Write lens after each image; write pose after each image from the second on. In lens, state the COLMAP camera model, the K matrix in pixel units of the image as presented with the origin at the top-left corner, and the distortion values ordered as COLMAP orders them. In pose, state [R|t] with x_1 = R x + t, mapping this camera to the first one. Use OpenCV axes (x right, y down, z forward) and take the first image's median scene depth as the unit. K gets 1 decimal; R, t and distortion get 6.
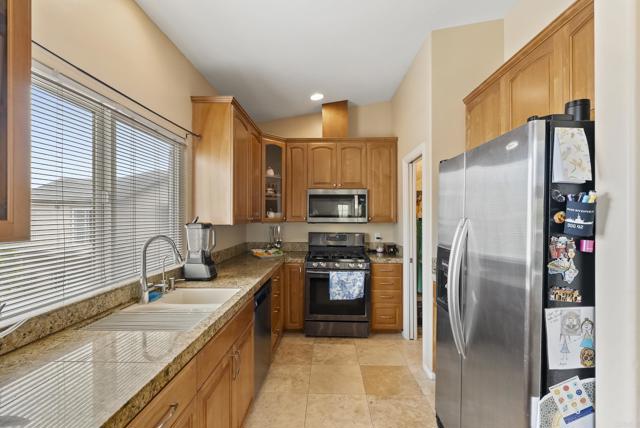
lens RADIAL K [[291.6, 0, 320.0], [0, 291.6, 214.0], [0, 0, 1]] dist [-0.001762, 0.000386]
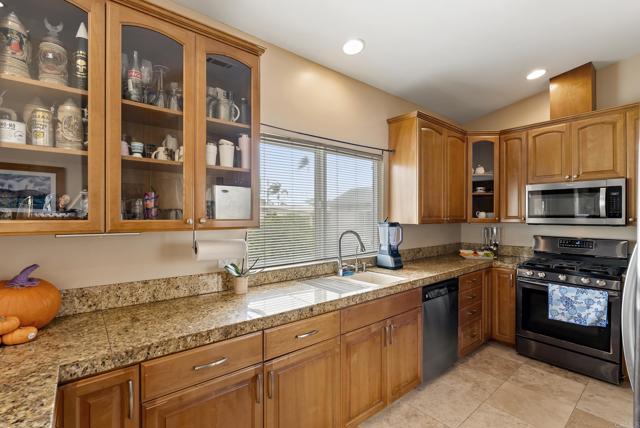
lens RADIAL K [[296.3, 0, 327.6], [0, 296.3, 213.3], [0, 0, 1]] dist [0.000562, 0.000373]
pose [[0.665737, -0.009486, -0.746126, 0.243416], [0.006722, 0.999955, -0.006716, 0.000134], [0.746156, -0.000544, 0.665771, -0.019178]]
